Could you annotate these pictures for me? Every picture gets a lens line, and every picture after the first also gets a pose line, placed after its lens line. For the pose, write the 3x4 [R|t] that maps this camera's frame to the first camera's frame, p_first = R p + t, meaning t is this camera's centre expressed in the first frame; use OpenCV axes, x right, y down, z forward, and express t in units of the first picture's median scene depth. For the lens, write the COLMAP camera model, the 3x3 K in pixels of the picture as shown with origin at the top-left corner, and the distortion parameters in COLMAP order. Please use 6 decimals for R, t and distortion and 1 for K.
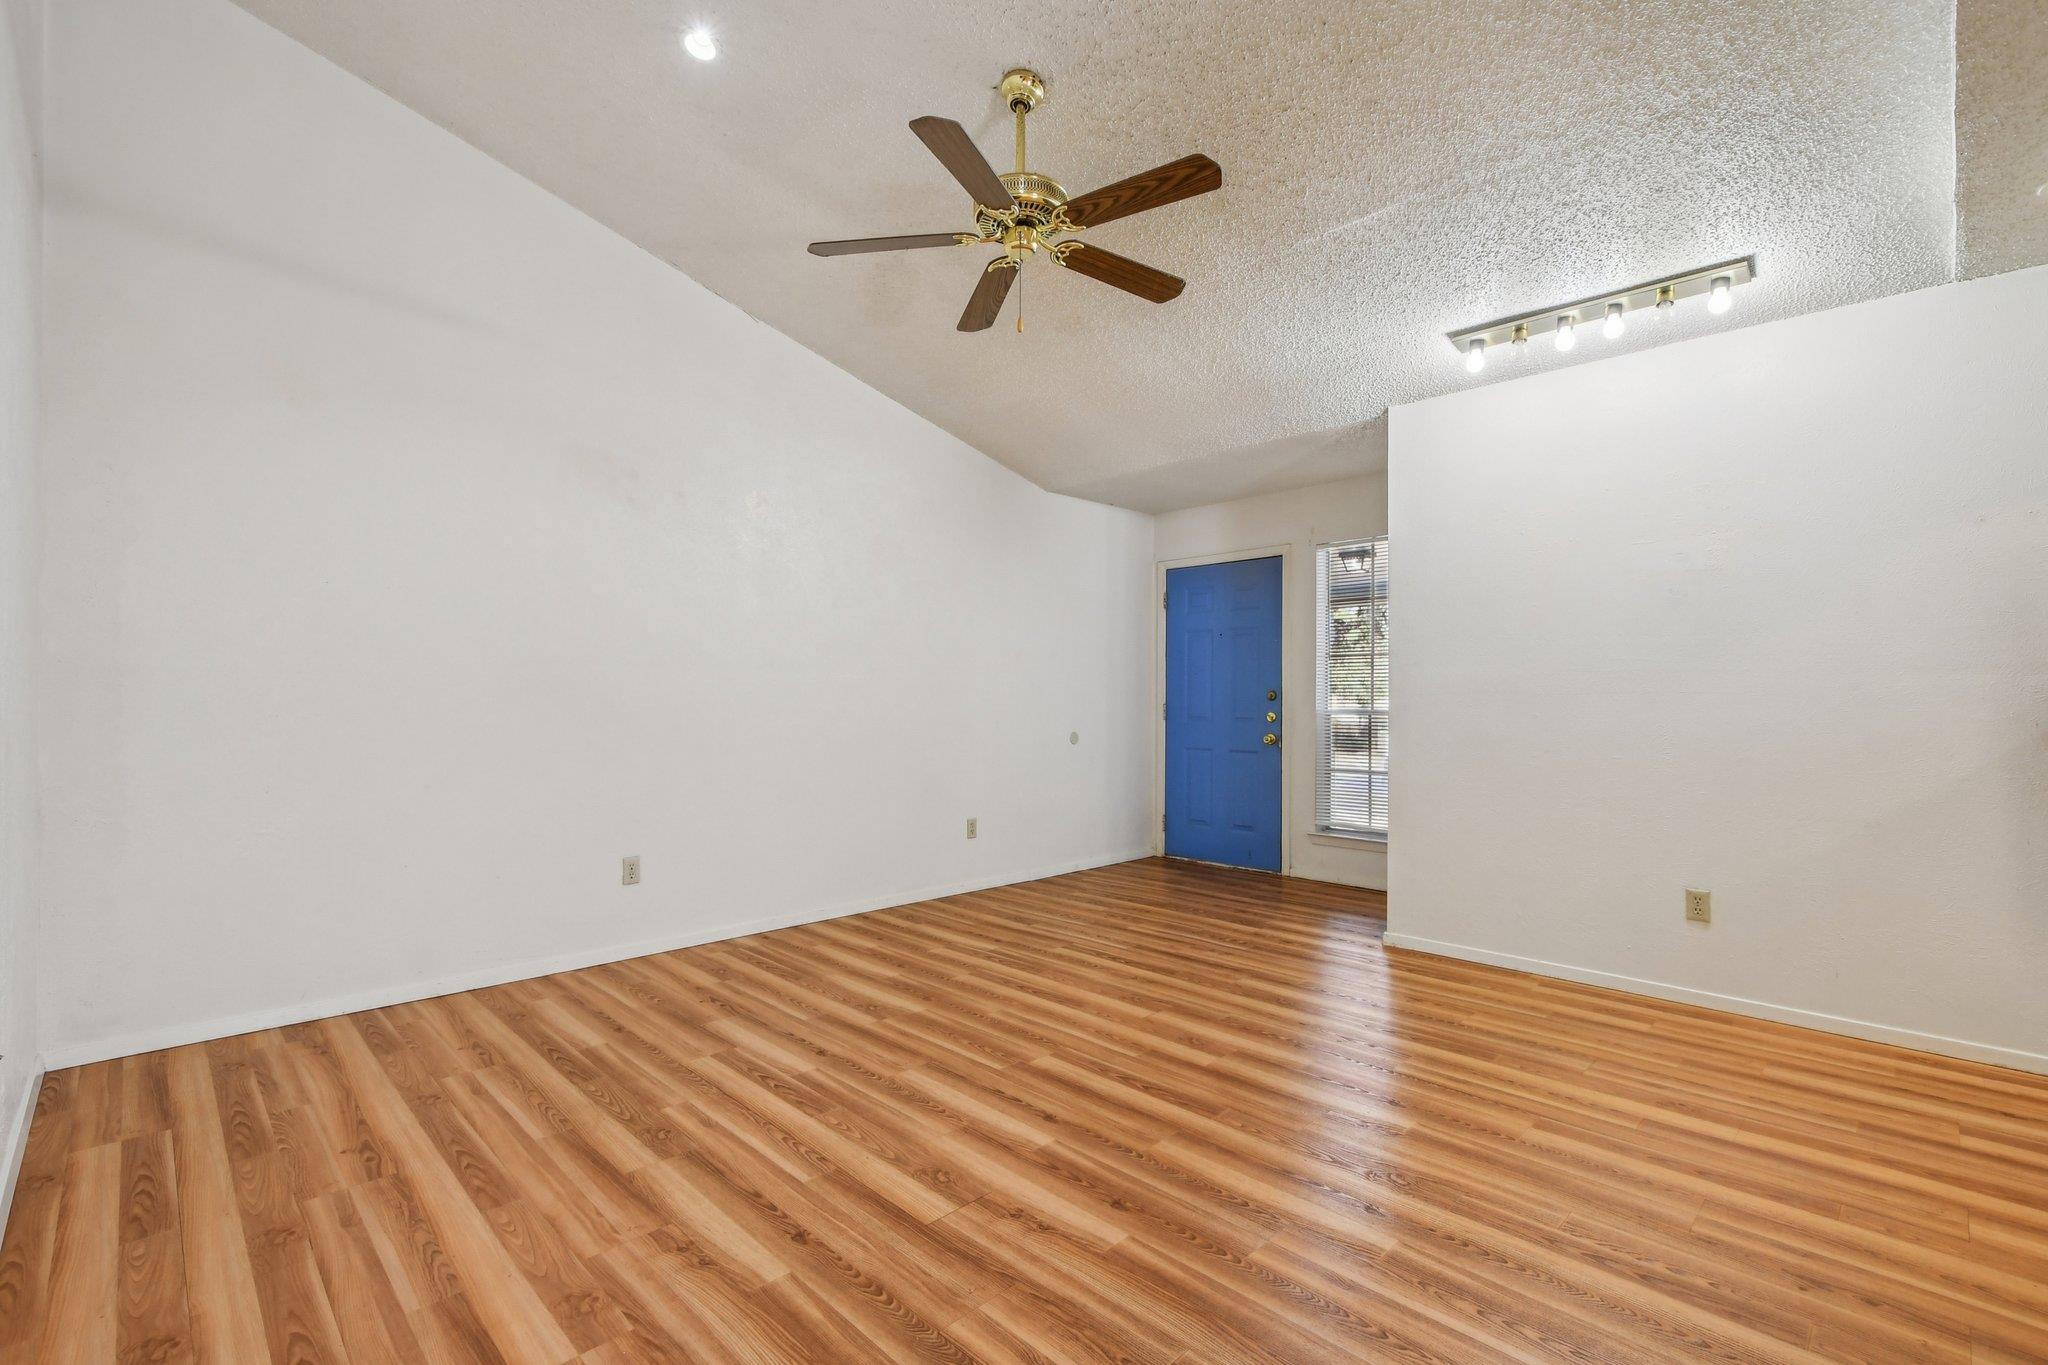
lens RADIAL K [[907.7, 0, 1012.0], [0, 907.7, 689.4], [0, 0, 1]] dist [0.002243, -0.003196]
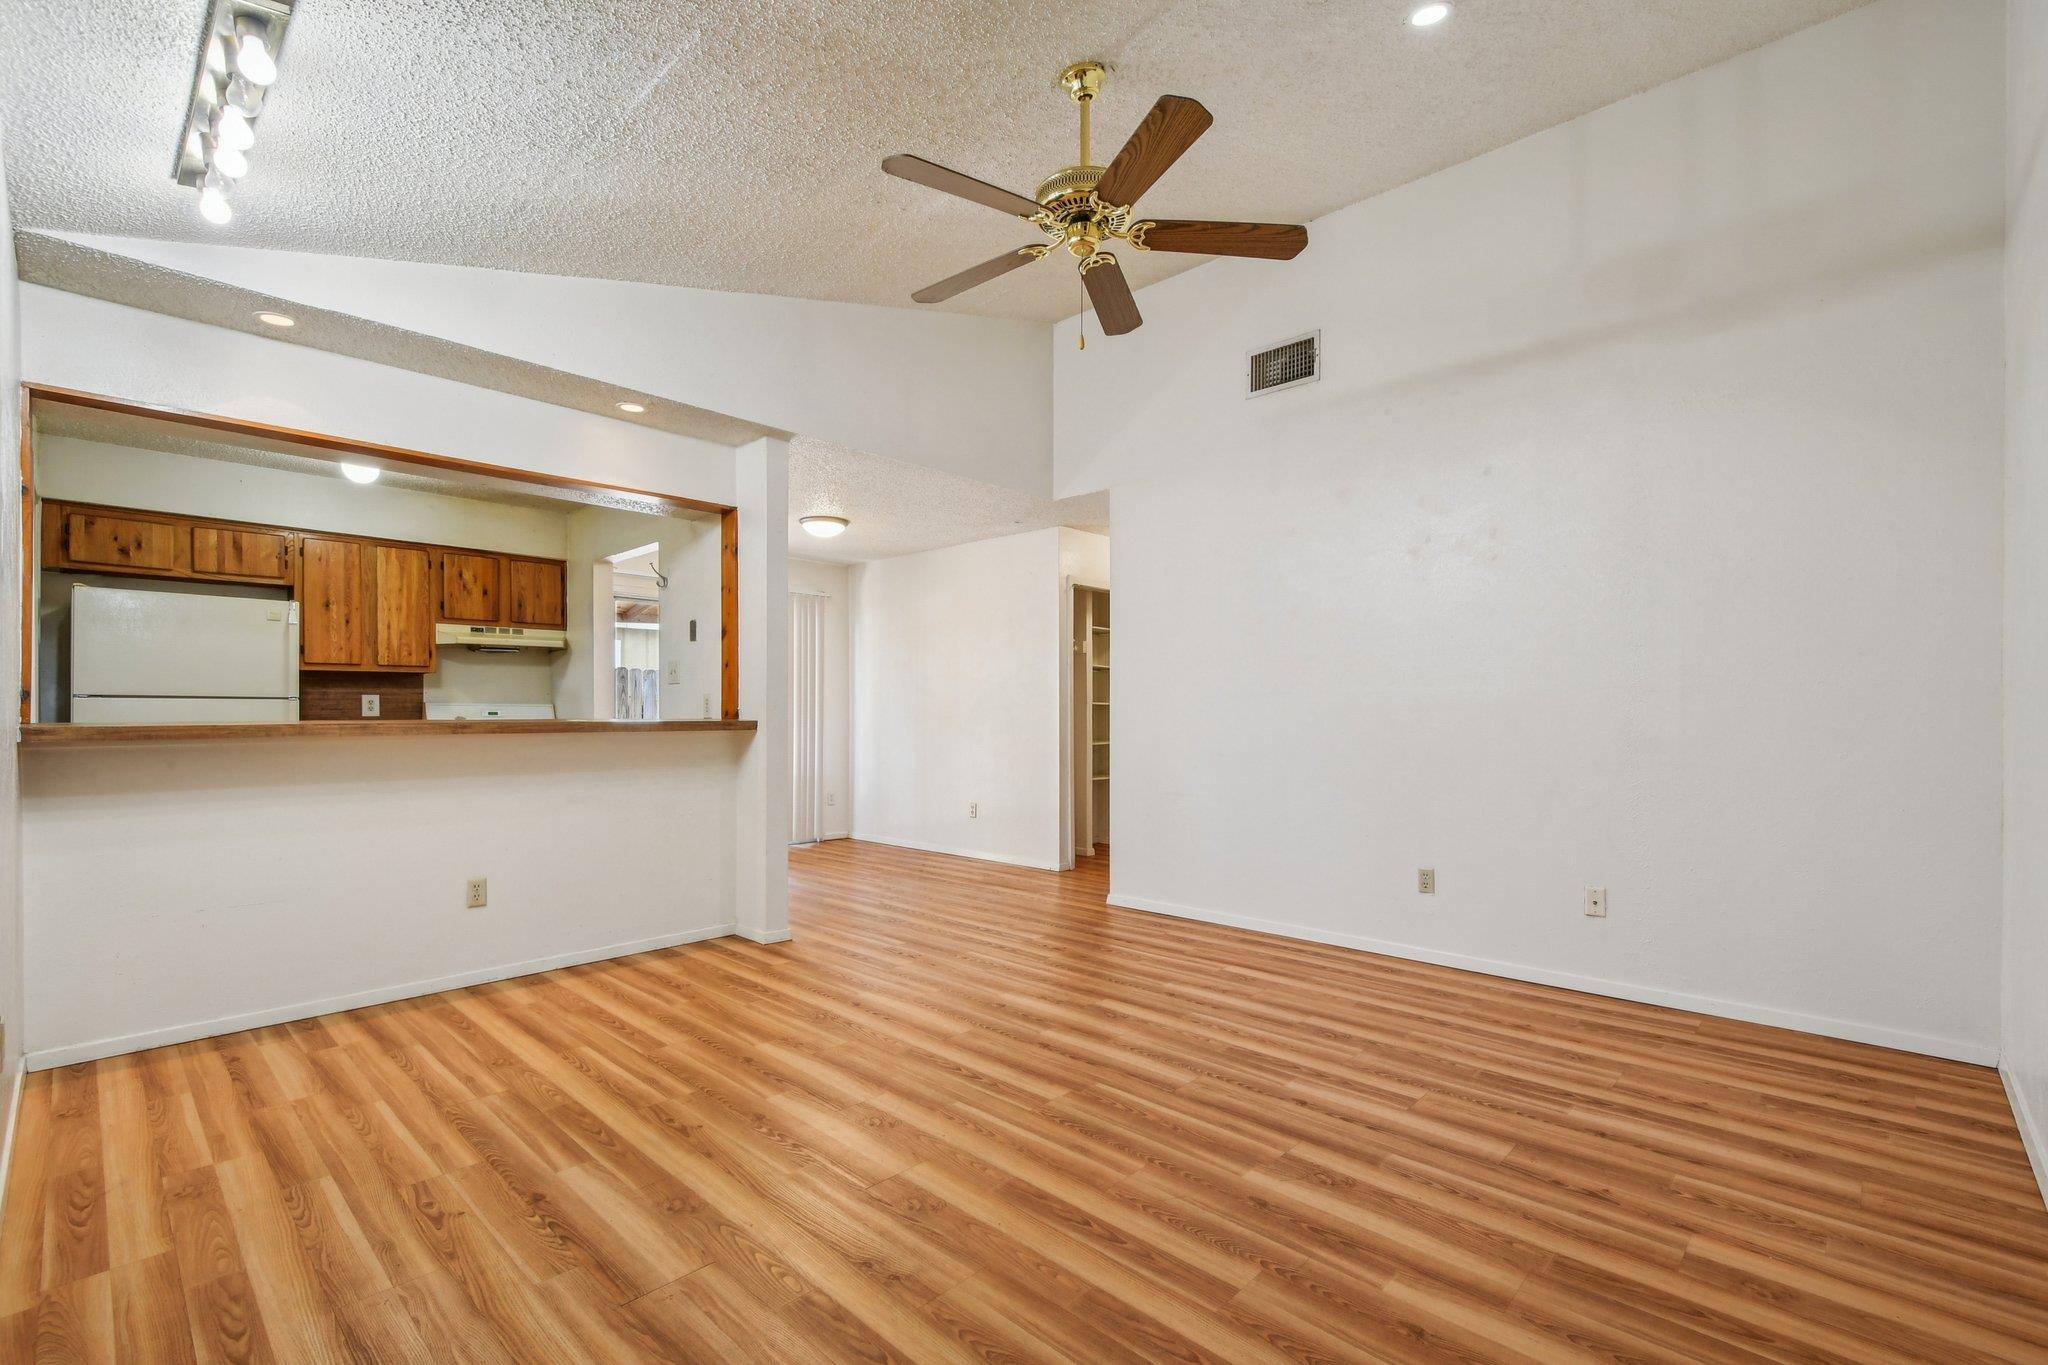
lens RADIAL K [[907.7, 0, 1022.5], [0, 907.7, 713.0], [0, 0, 1]] dist [0.002243, -0.003196]
pose [[-0.998733, -0.003469, -0.050195, 0.117510], [-0.003002, 0.999952, -0.009375, 0.021371], [0.050225, -0.009213, -0.998695, 1.935997]]
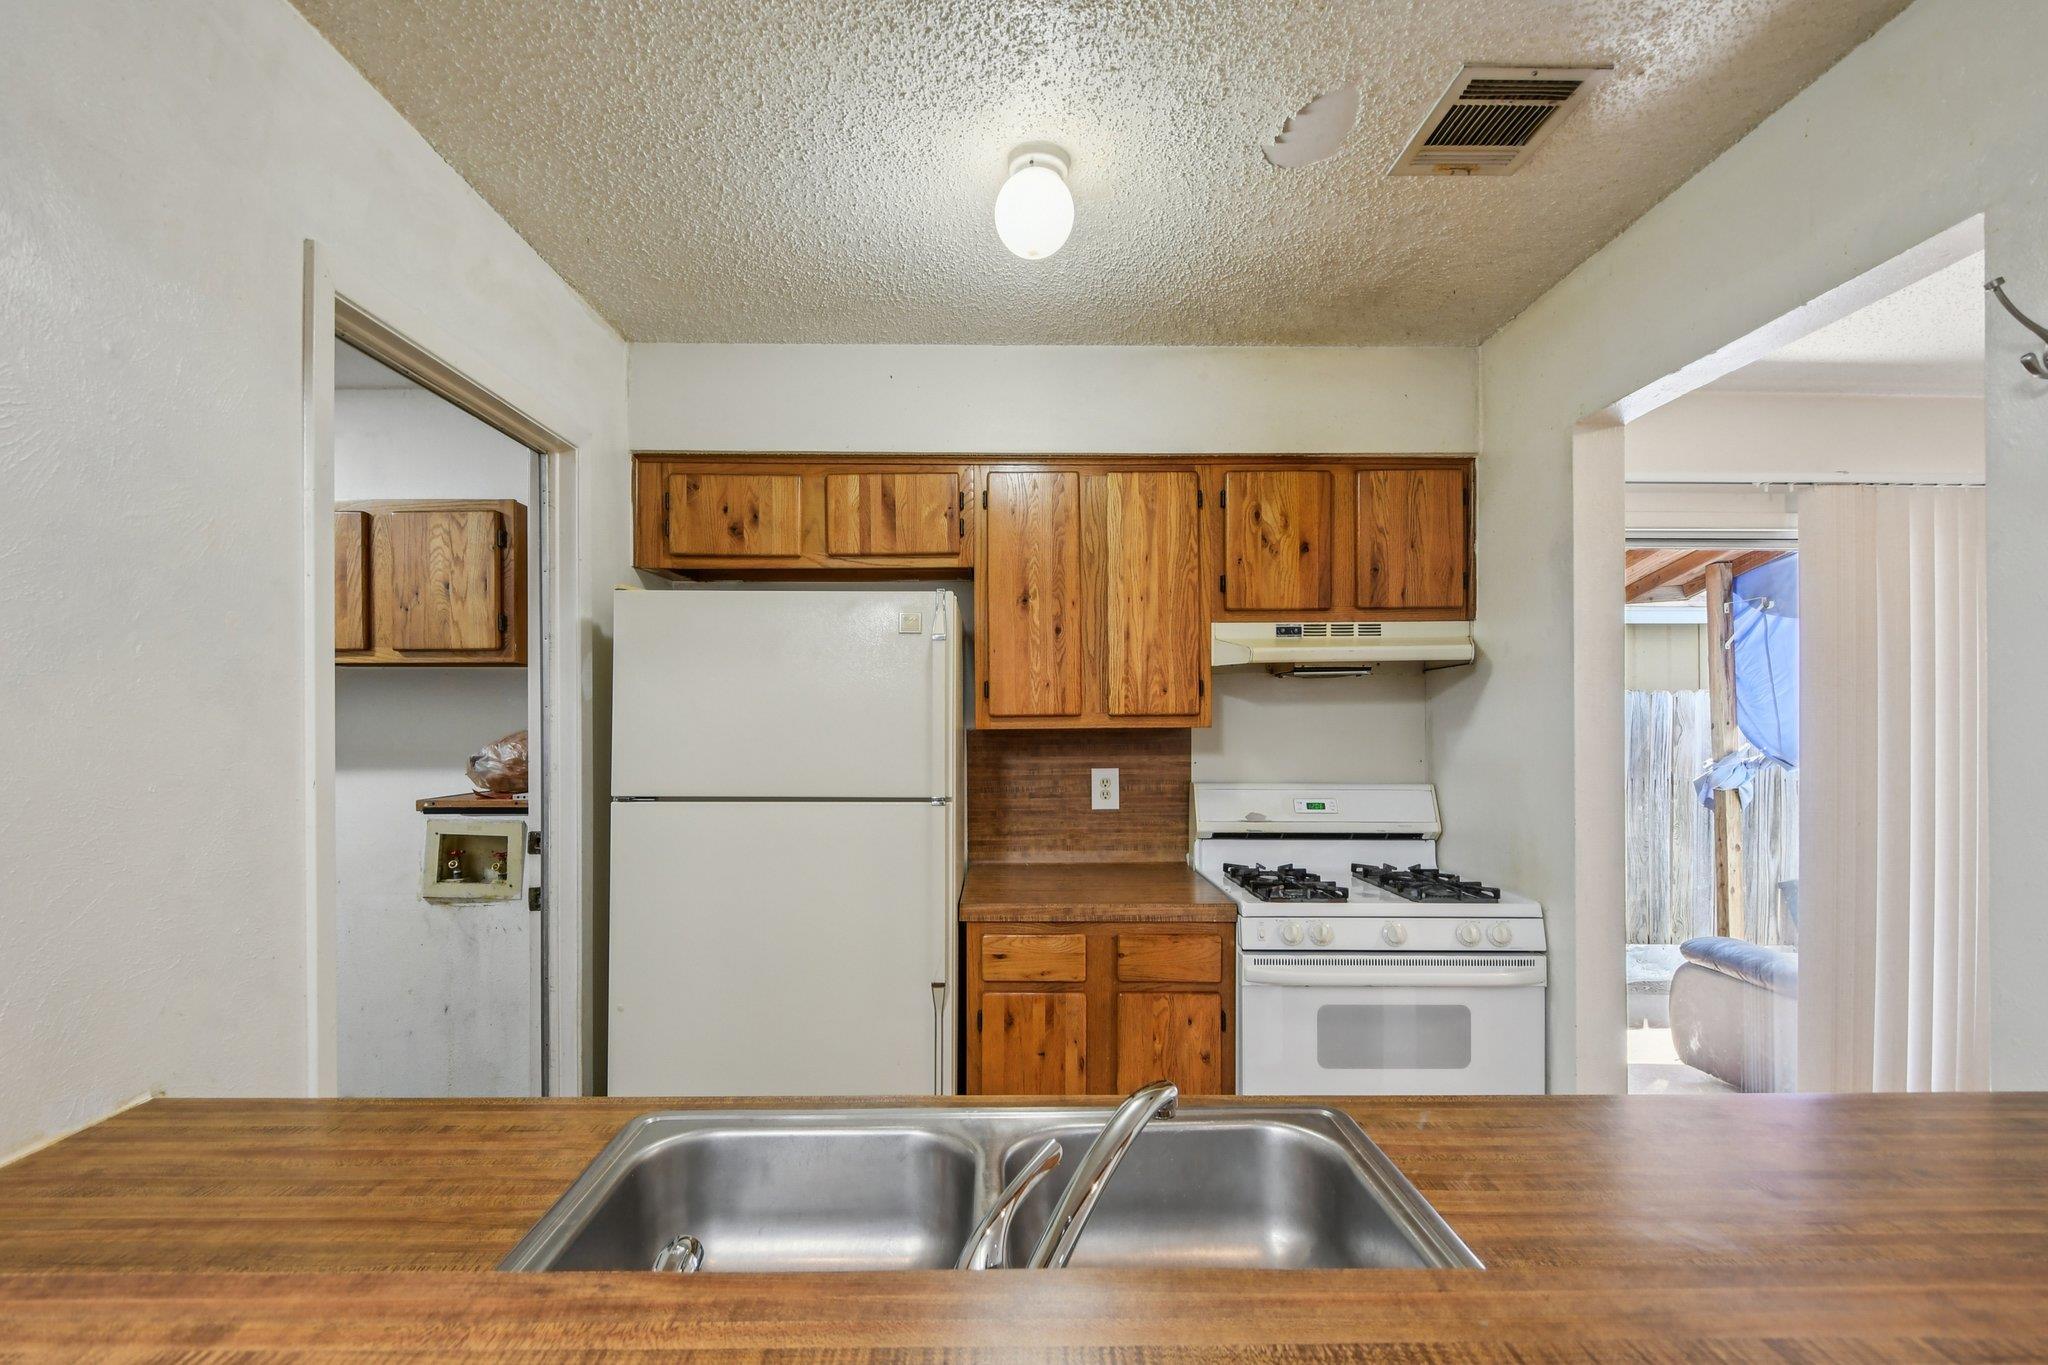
lens RADIAL K [[907.7, 0, 1006.0], [0, 907.7, 721.2], [0, 0, 1]] dist [0.002243, -0.003196]
pose [[-0.726087, -0.003400, 0.687595, 0.796043], [-0.007257, 0.999970, -0.002718, -0.081917], [-0.687565, -0.006963, -0.726090, 0.738255]]
